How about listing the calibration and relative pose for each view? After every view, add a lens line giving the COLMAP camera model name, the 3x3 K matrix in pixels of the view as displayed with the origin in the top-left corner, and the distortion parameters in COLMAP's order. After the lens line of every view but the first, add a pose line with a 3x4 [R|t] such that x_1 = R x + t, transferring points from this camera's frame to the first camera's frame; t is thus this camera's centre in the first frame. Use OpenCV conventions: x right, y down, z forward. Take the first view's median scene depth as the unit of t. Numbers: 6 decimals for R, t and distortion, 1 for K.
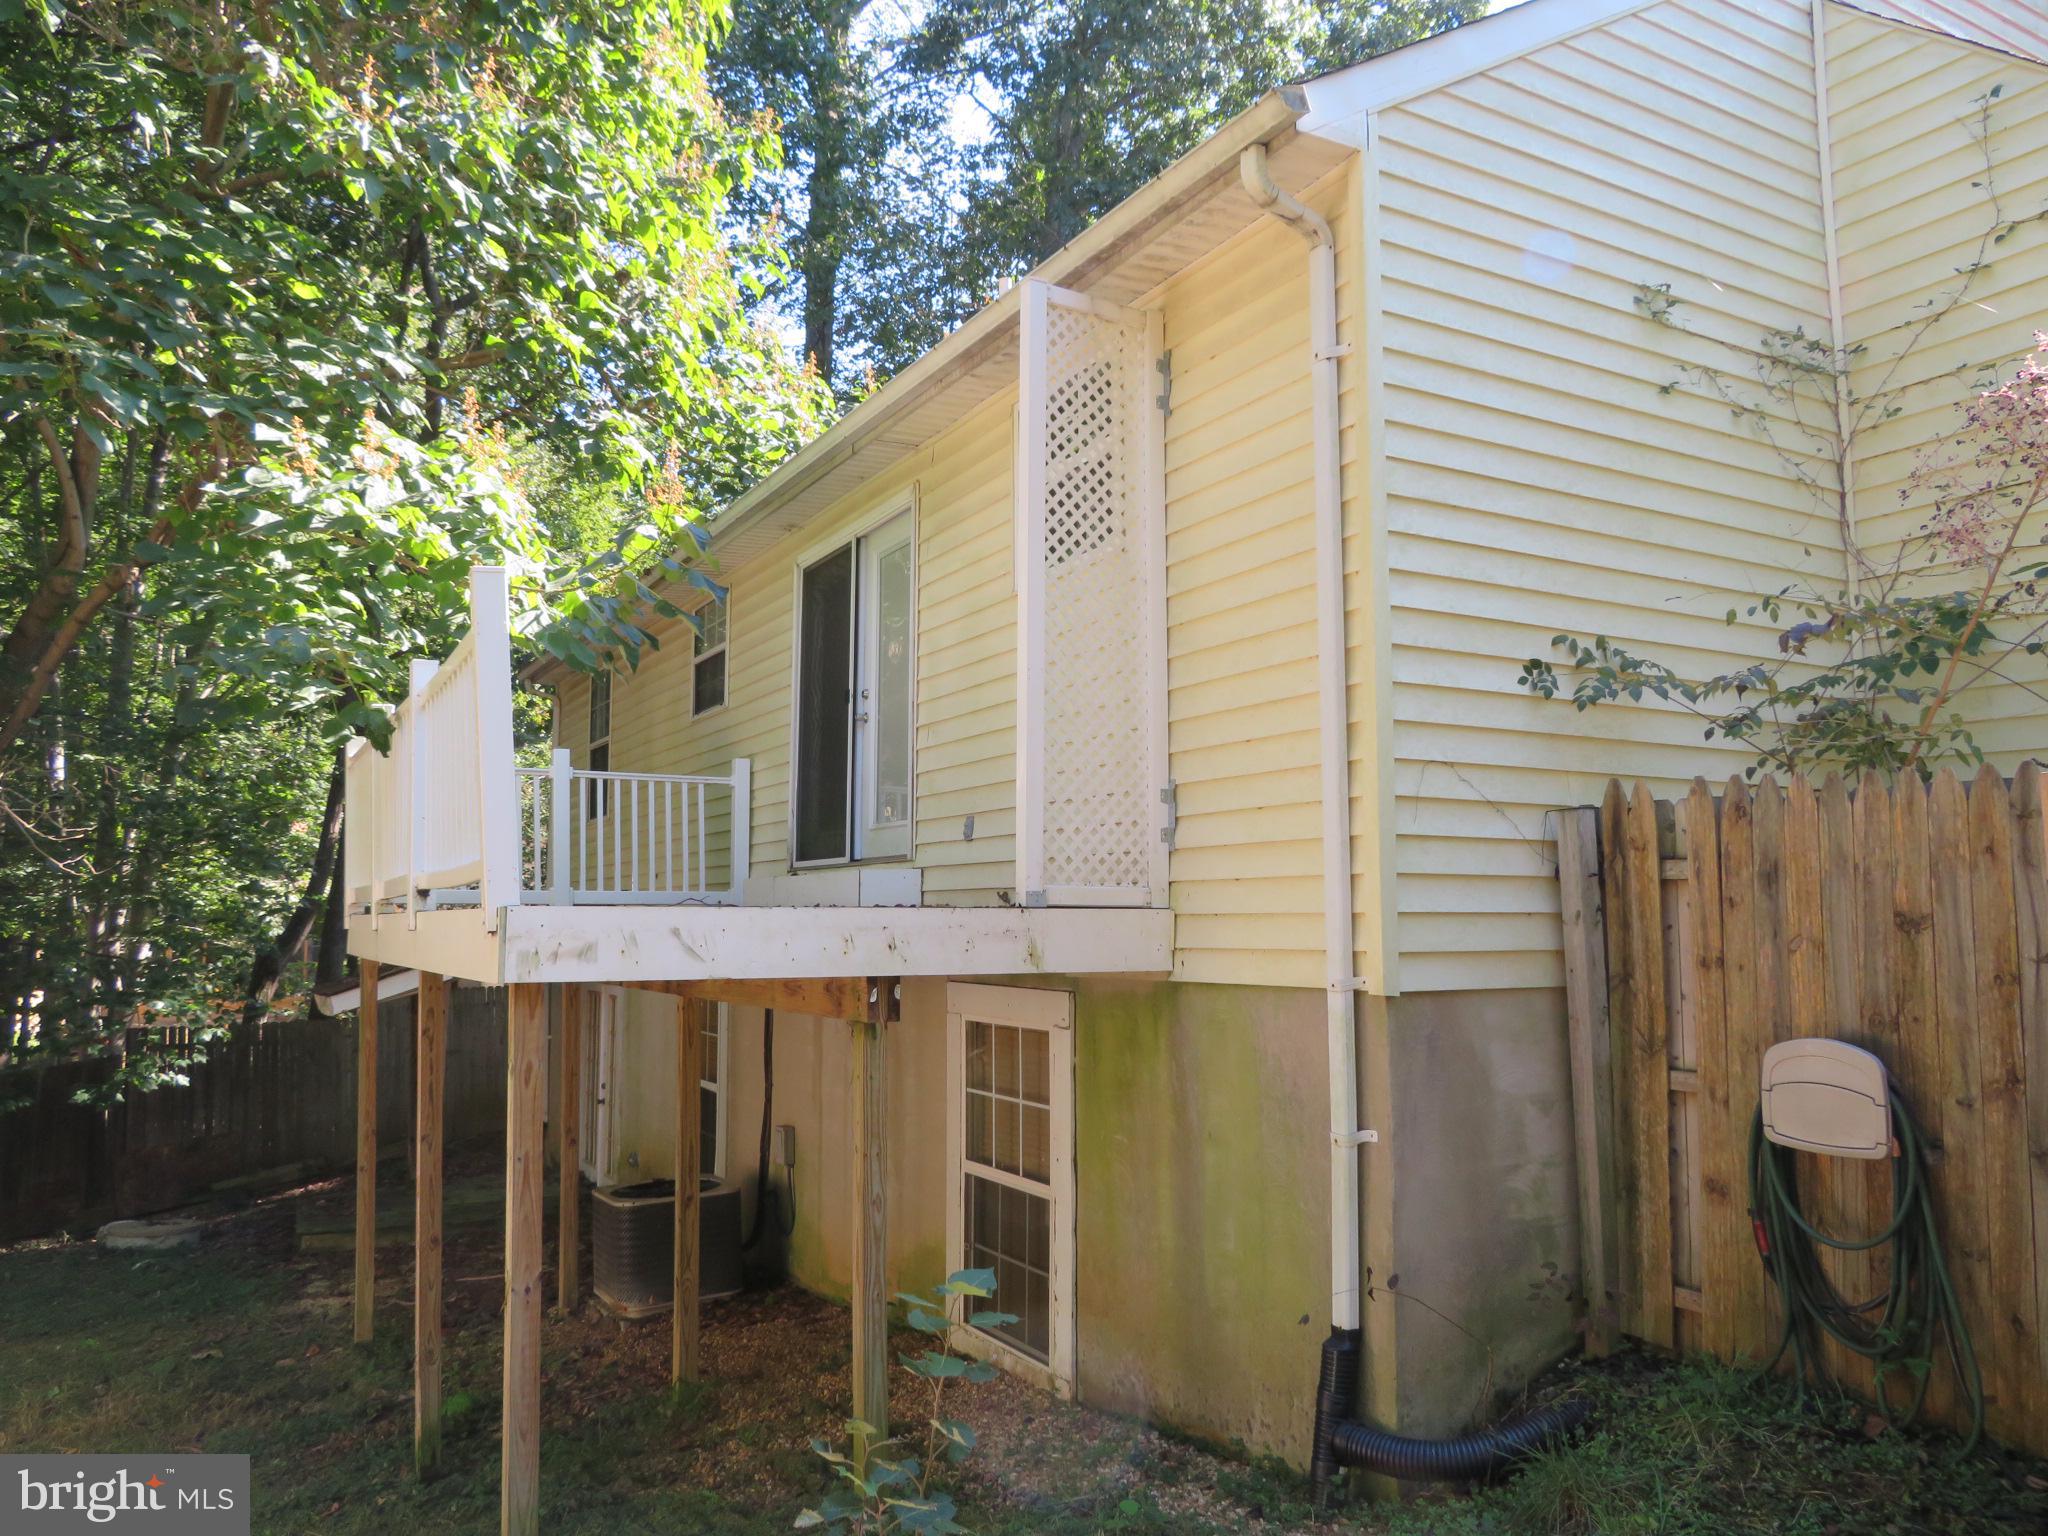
lens RADIAL K [[1468.4, 0, 1012.6], [0, 1468.4, 767.2], [0, 0, 1]] dist [-0.005476, 0.004778]
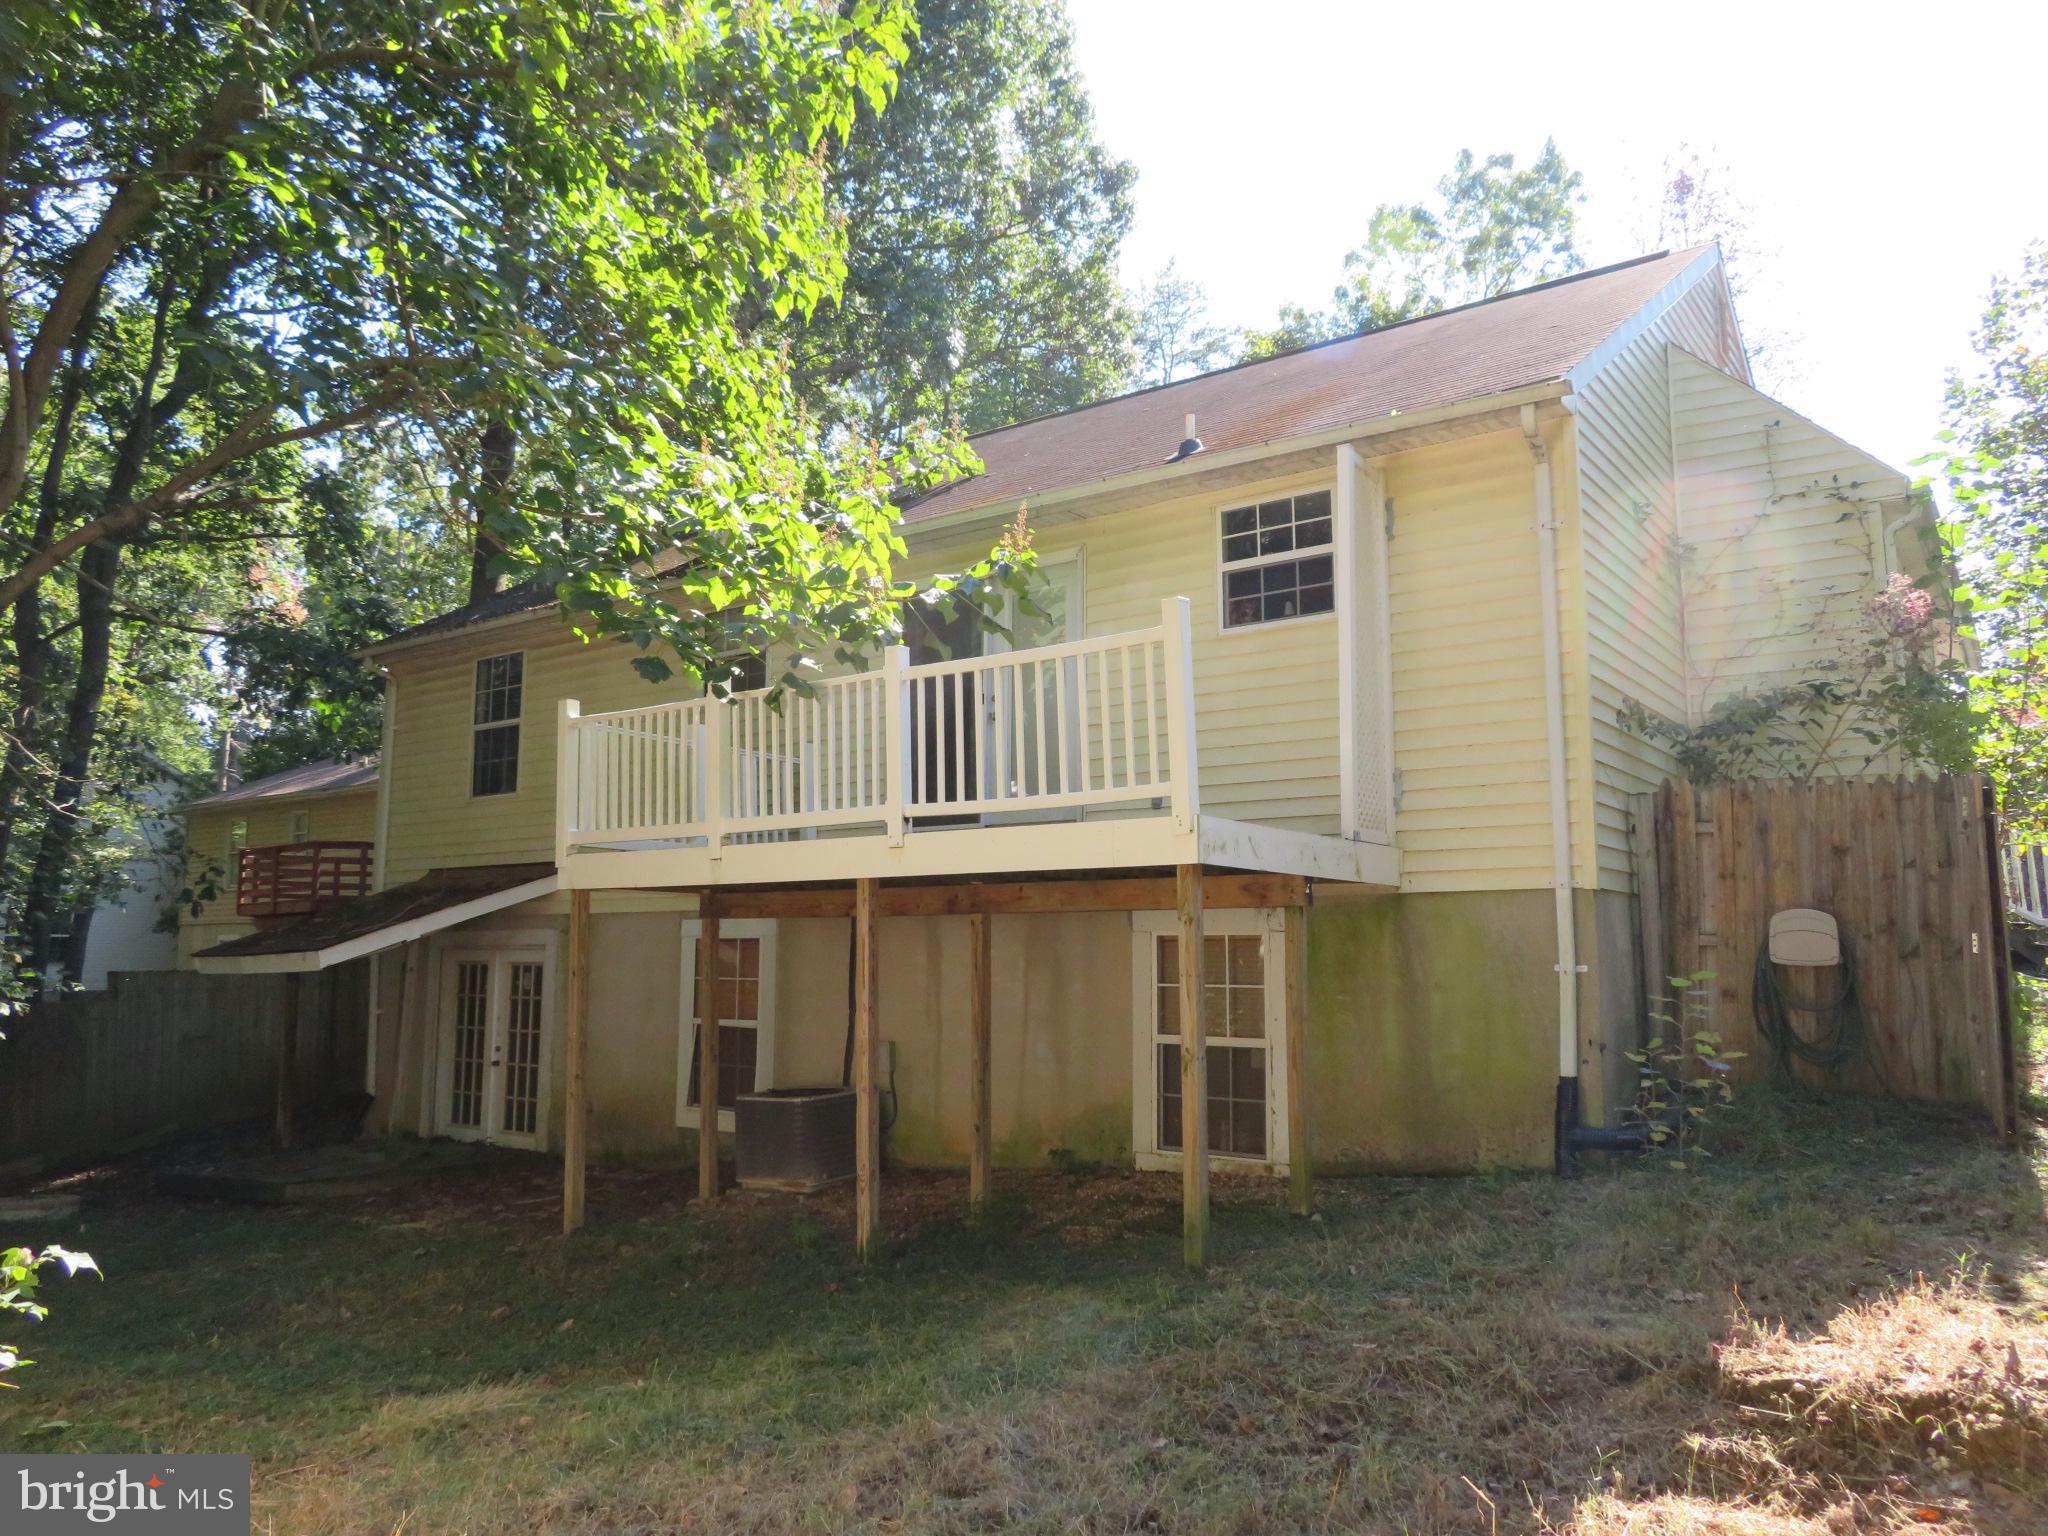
lens RADIAL K [[1468.4, 0, 1012.6], [0, 1468.4, 767.2], [0, 0, 1]] dist [-0.005476, 0.004778]
pose [[0.908643, 0.059416, 0.413325, -0.160776], [-0.048671, 0.998148, -0.036487, 0.014977], [-0.414727, 0.013037, 0.909852, -0.047861]]
